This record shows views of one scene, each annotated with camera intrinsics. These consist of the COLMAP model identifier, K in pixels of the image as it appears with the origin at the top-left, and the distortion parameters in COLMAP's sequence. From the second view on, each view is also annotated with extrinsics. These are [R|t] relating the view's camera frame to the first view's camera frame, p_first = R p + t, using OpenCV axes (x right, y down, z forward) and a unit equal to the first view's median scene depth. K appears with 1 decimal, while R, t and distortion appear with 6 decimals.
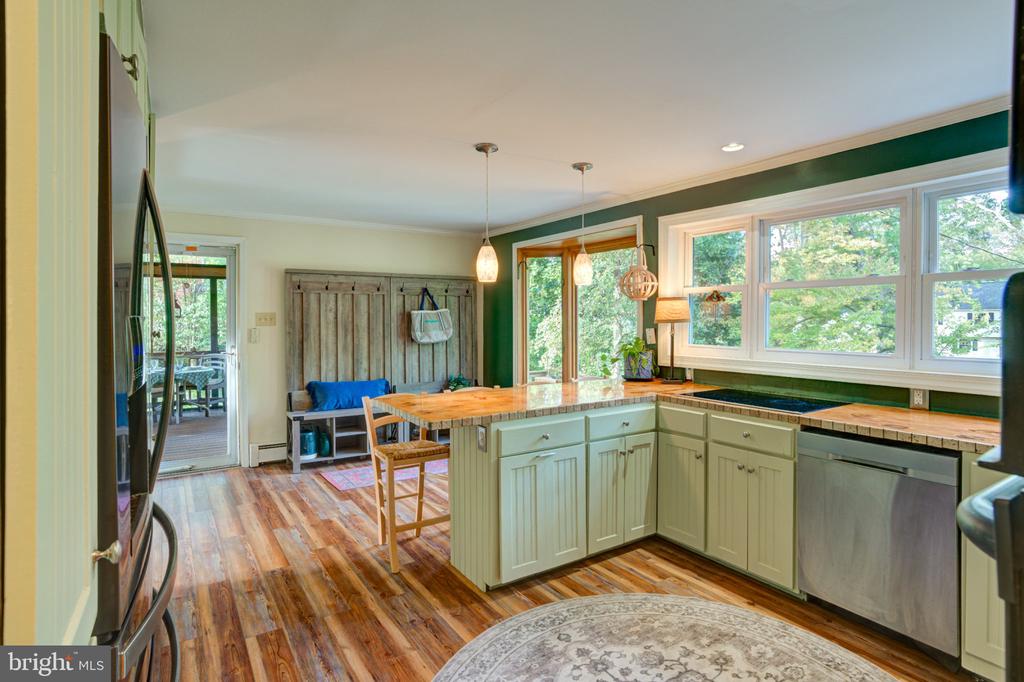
lens RADIAL K [[509.1, 0, 511.2], [0, 509.1, 336.3], [0, 0, 1]] dist [-0.003502, -0.000855]
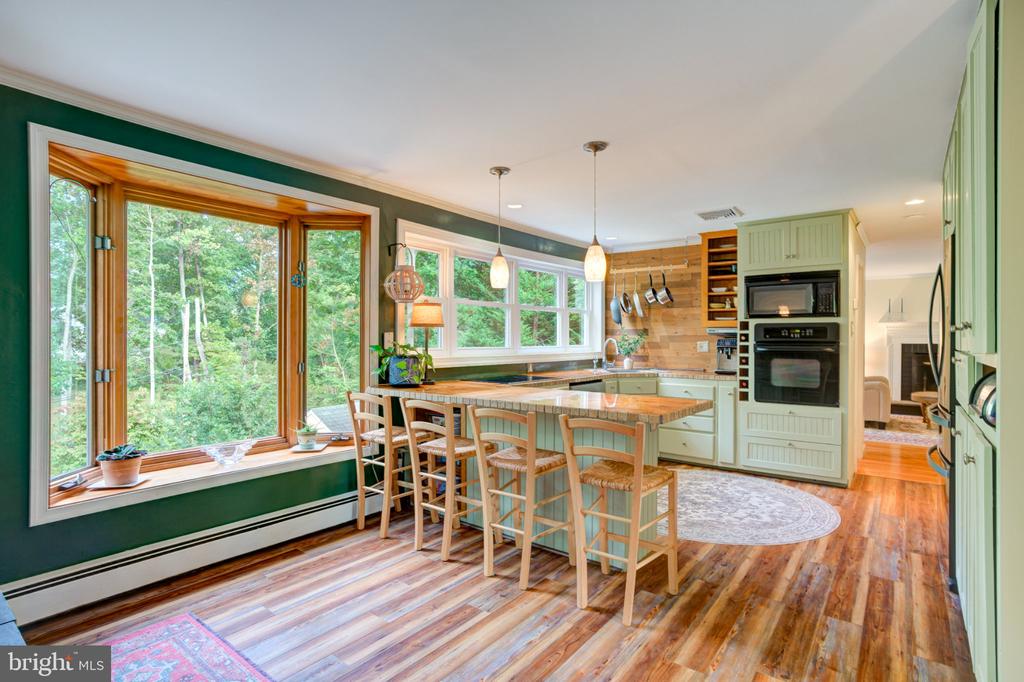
lens RADIAL K [[517.3, 0, 511.0], [0, 517.3, 342.0], [0, 0, 1]] dist [0.006710, 0.001559]
pose [[-0.324973, 0.007579, 0.945693, -1.185416], [0.018904, 0.999820, -0.001517, 0.014140], [-0.945534, 0.017384, -0.325058, 1.838844]]
